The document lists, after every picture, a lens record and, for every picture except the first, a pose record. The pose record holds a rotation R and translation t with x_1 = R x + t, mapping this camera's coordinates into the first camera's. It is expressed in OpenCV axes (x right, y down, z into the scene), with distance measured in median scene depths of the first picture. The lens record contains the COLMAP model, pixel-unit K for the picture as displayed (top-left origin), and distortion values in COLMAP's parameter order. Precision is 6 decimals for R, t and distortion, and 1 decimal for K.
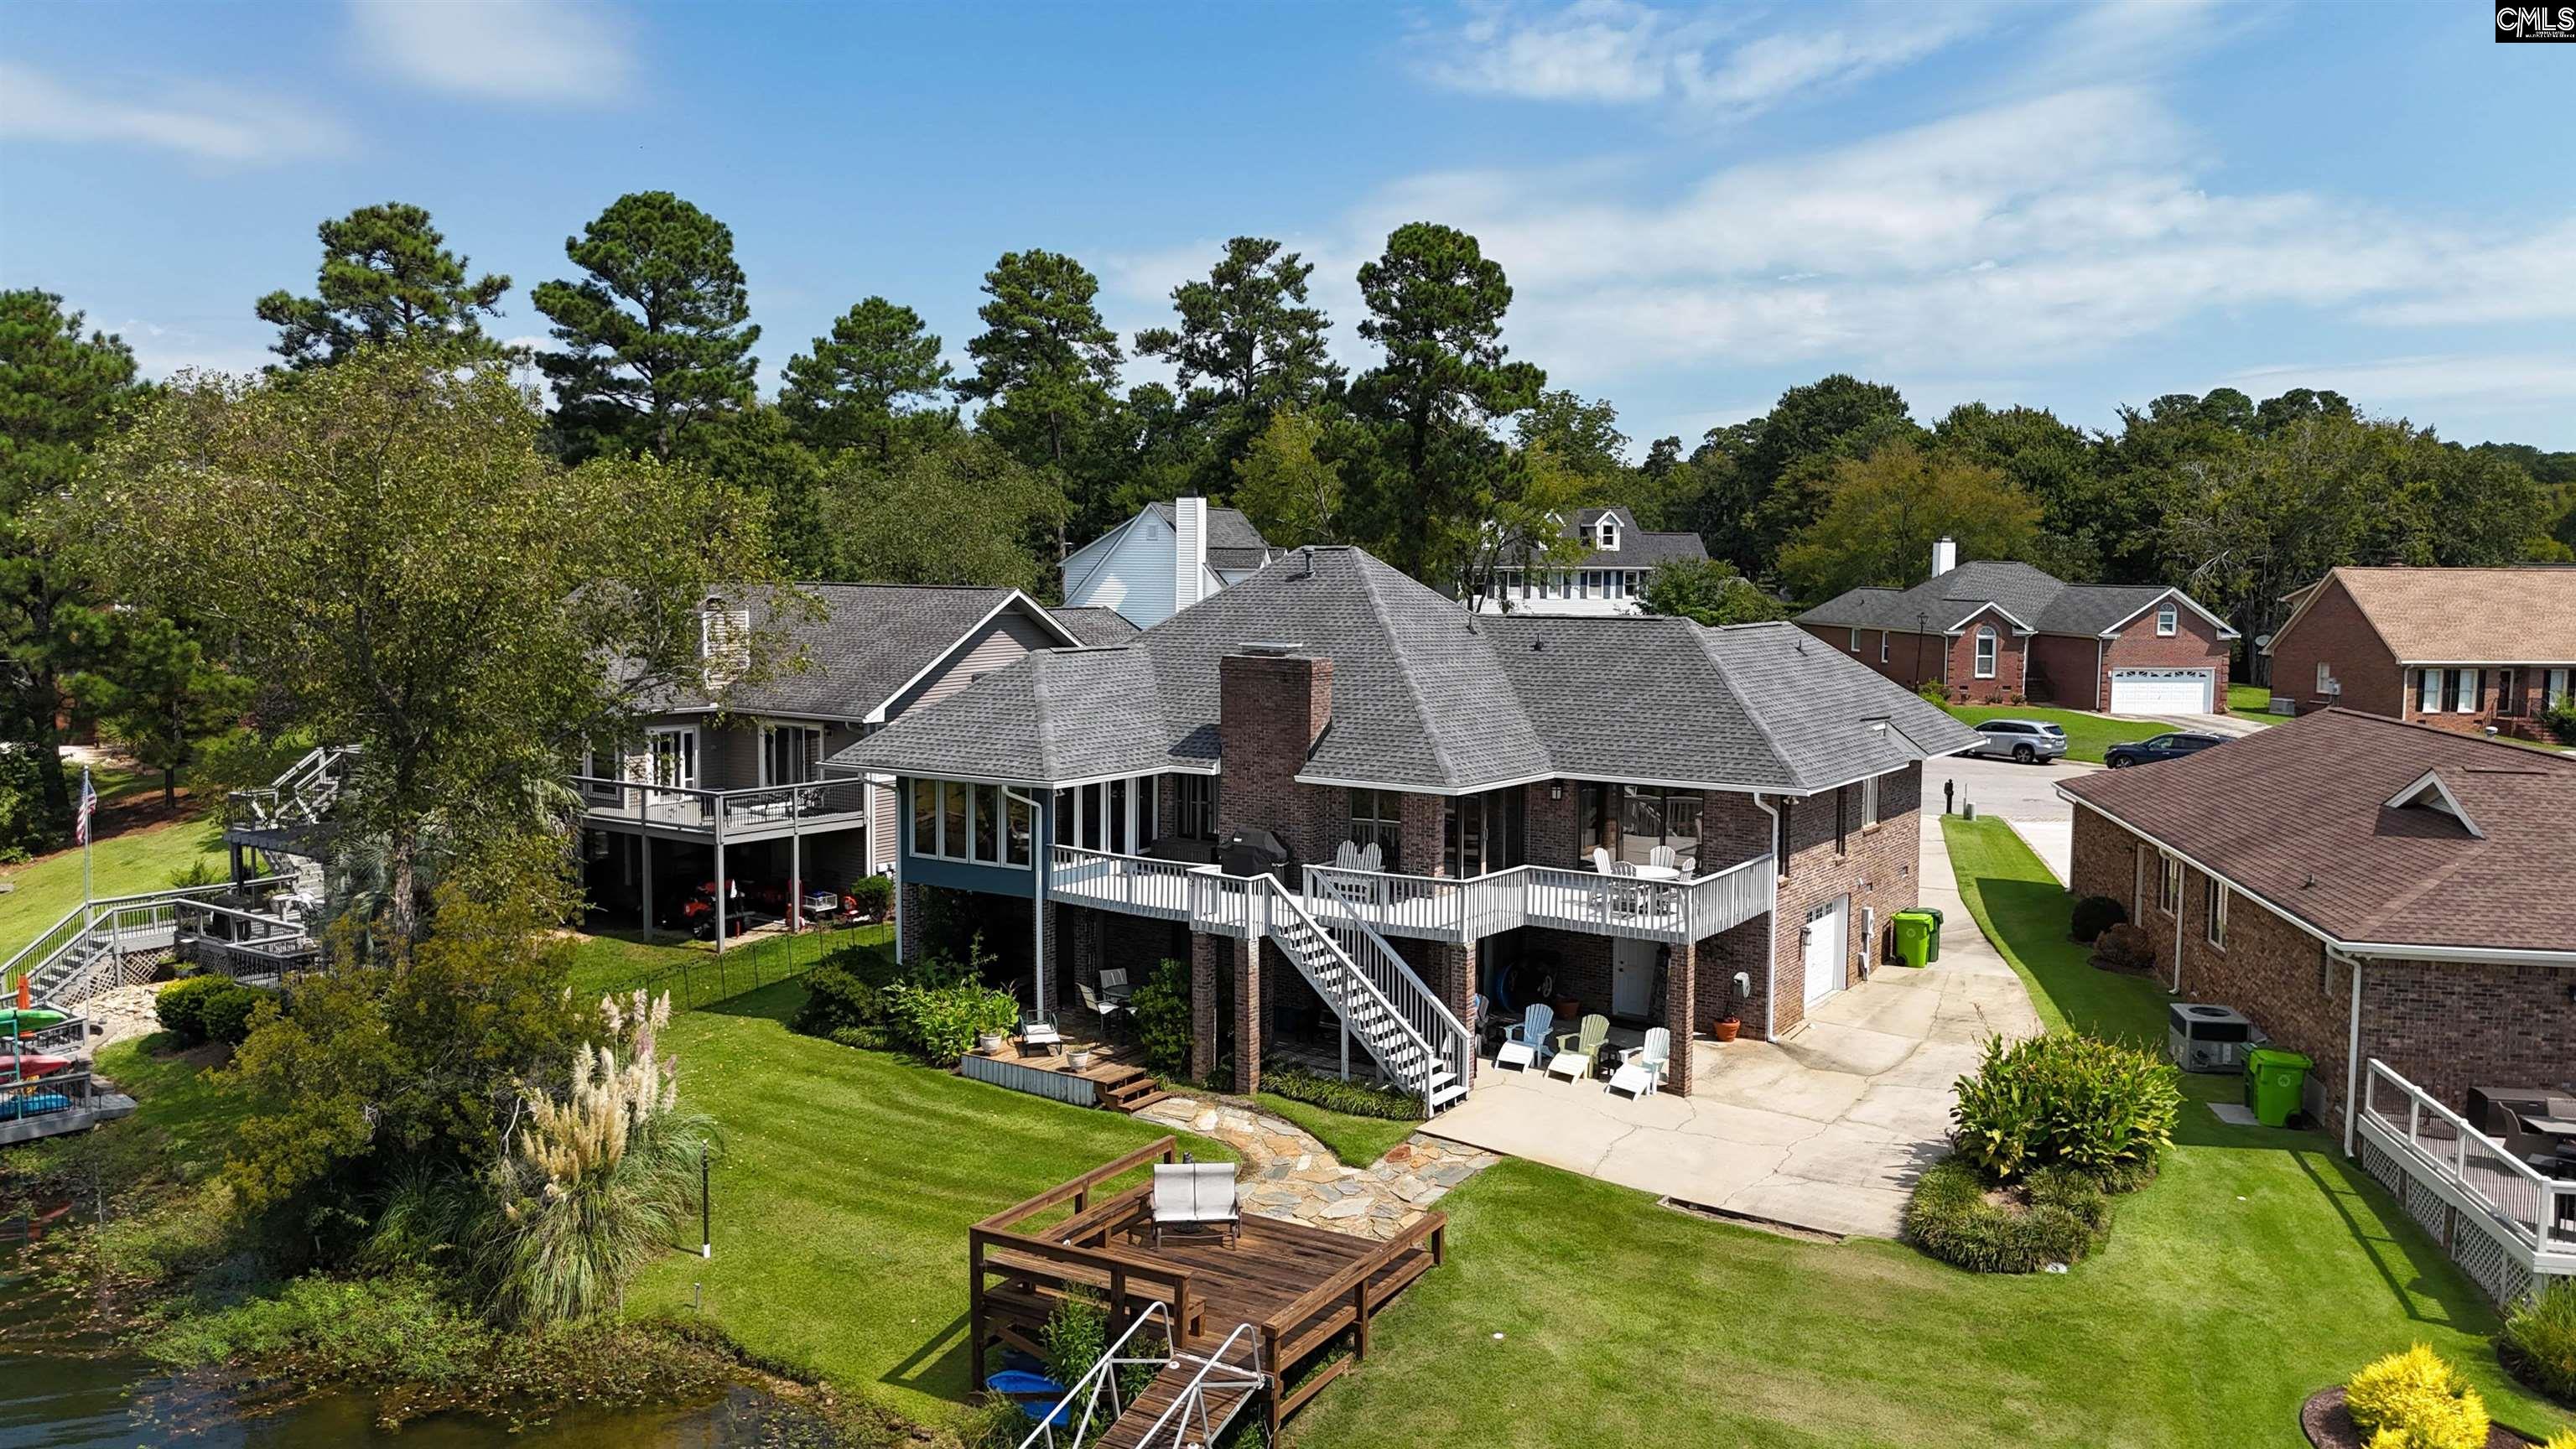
lens RADIAL K [[1902.7, 0, 1291.0], [0, 1902.7, 717.9], [0, 0, 1]] dist [0.098027, -0.114863]
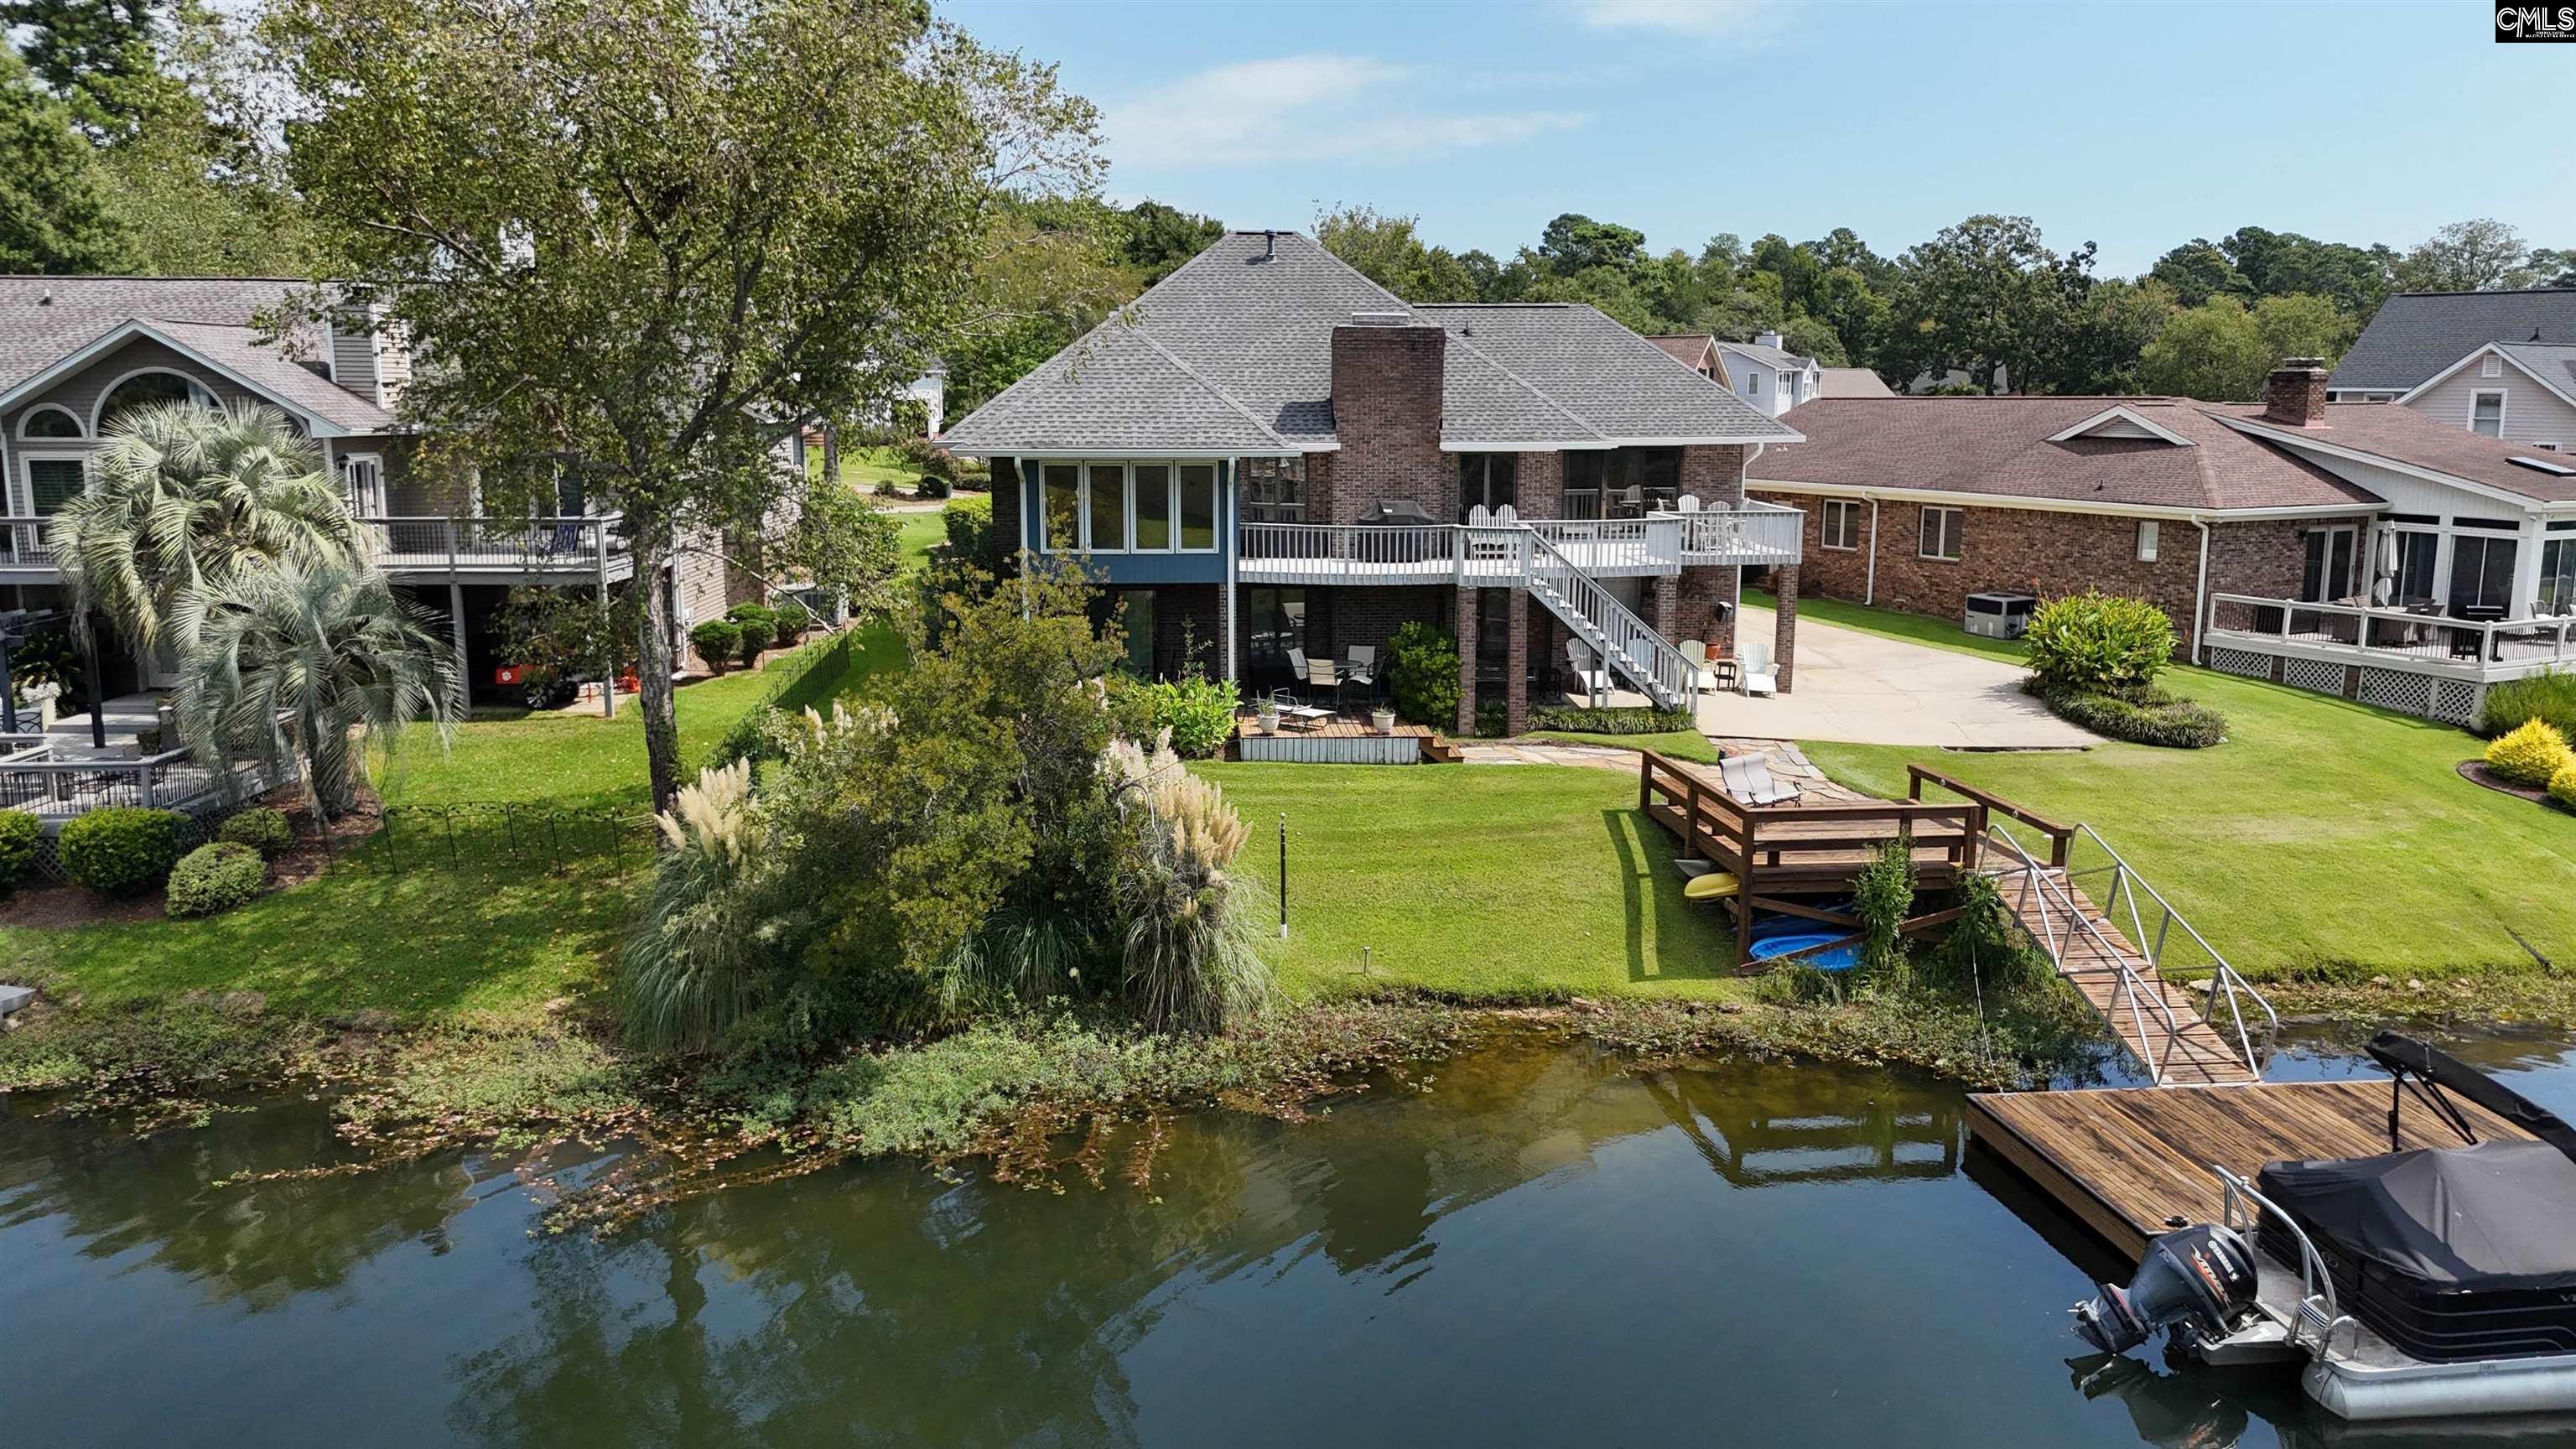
lens RADIAL K [[1899.0, 0, 1283.8], [0, 1899.0, 720.2], [0, 0, 1]] dist [0.092590, -0.114377]
pose [[0.798204, -0.110285, 0.592206, -0.702879], [0.053785, 0.992219, 0.112285, 0.060589], [-0.599981, -0.057775, 0.797925, 0.228668]]
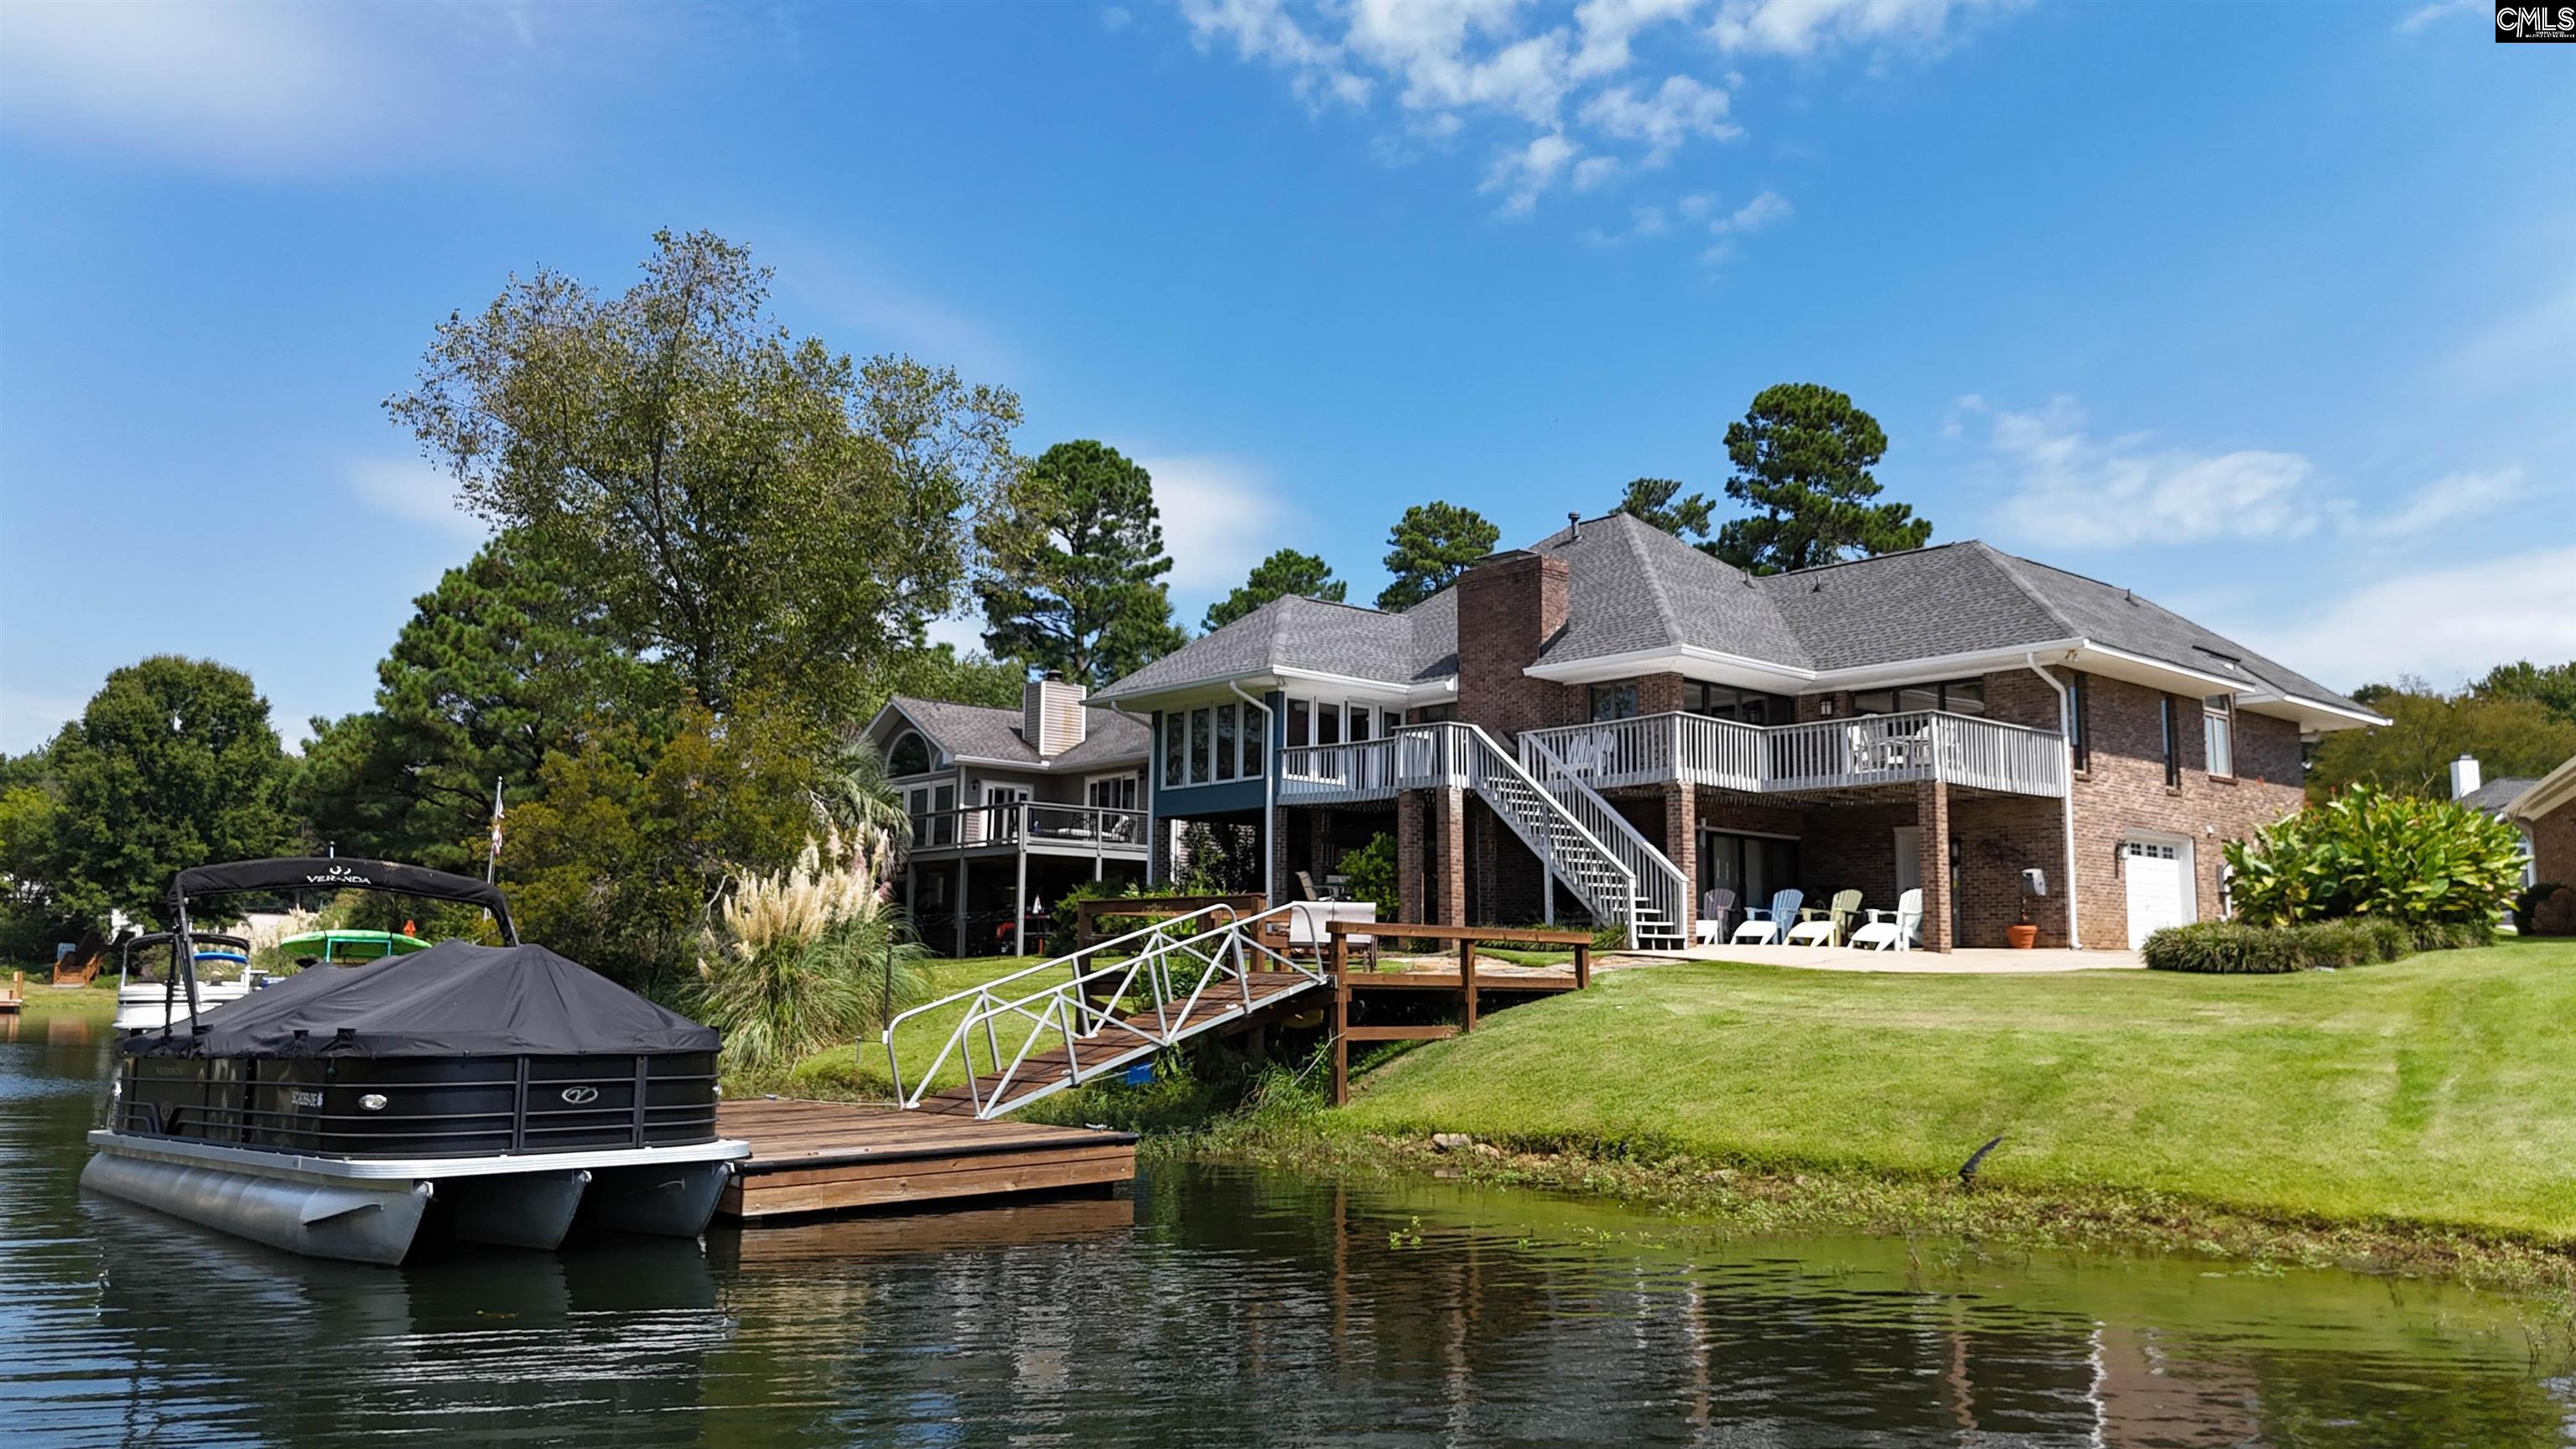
lens RADIAL K [[1911.1, 0, 1293.3], [0, 1911.1, 736.5], [0, 0, 1]] dist [0.094312, -0.111637]
pose [[0.966919, -0.031462, -0.253134, 0.136734], [-0.022961, 0.977601, -0.209212, 0.276328], [0.254046, 0.208103, 0.944539, 0.058575]]
